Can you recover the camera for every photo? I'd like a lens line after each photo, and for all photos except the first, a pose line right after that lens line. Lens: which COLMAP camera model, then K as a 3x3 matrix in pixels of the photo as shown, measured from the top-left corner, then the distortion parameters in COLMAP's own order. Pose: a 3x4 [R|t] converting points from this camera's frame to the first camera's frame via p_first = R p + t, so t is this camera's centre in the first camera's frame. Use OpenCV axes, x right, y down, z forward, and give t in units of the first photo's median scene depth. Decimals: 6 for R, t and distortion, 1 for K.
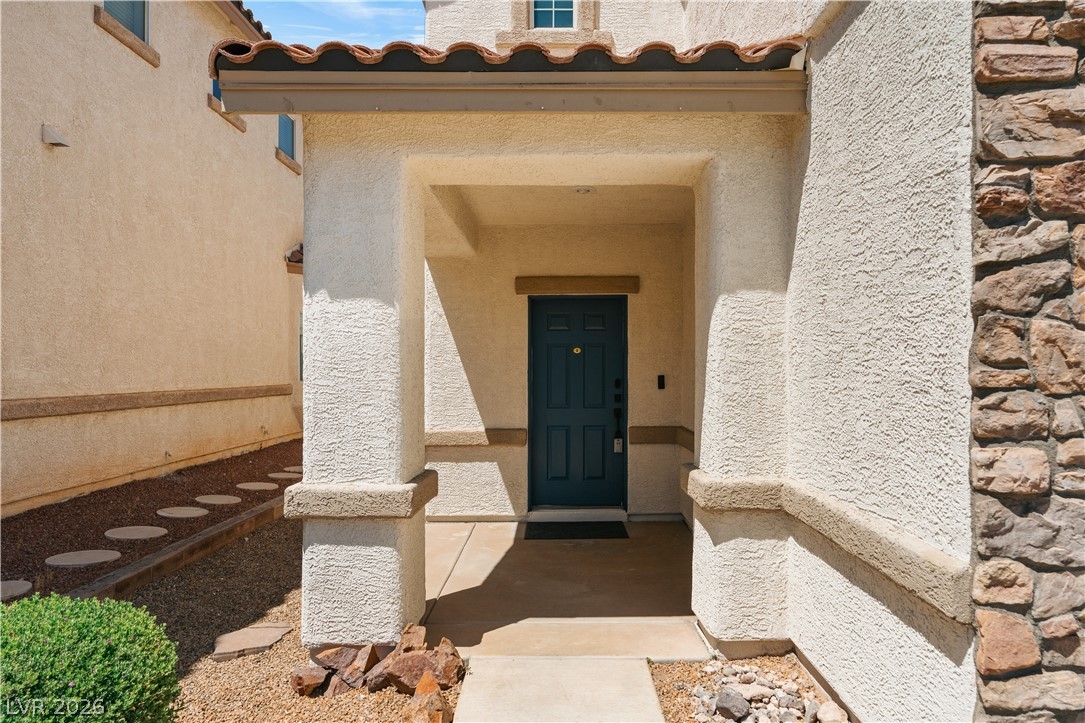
lens RADIAL K [[717.4, 0, 543.7], [0, 717.4, 384.1], [0, 0, 1]] dist [0.002671, 0.002031]
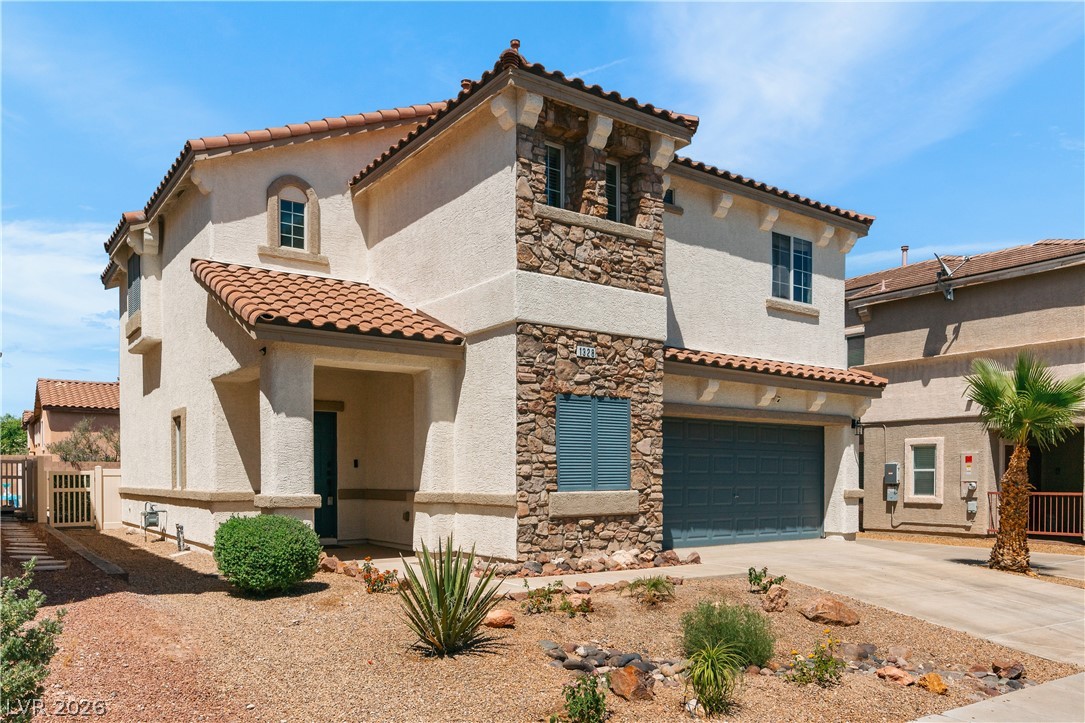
lens RADIAL K [[579.3, 0, 542.5], [0, 579.3, 361.5], [0, 0, 1]] dist [-0.001749, 0.000647]
pose [[0.820388, 0.109055, 0.561311, -0.799890], [0.006031, 0.979940, -0.199203, 0.105659], [-0.571775, 0.166809, 0.803273, -1.226485]]
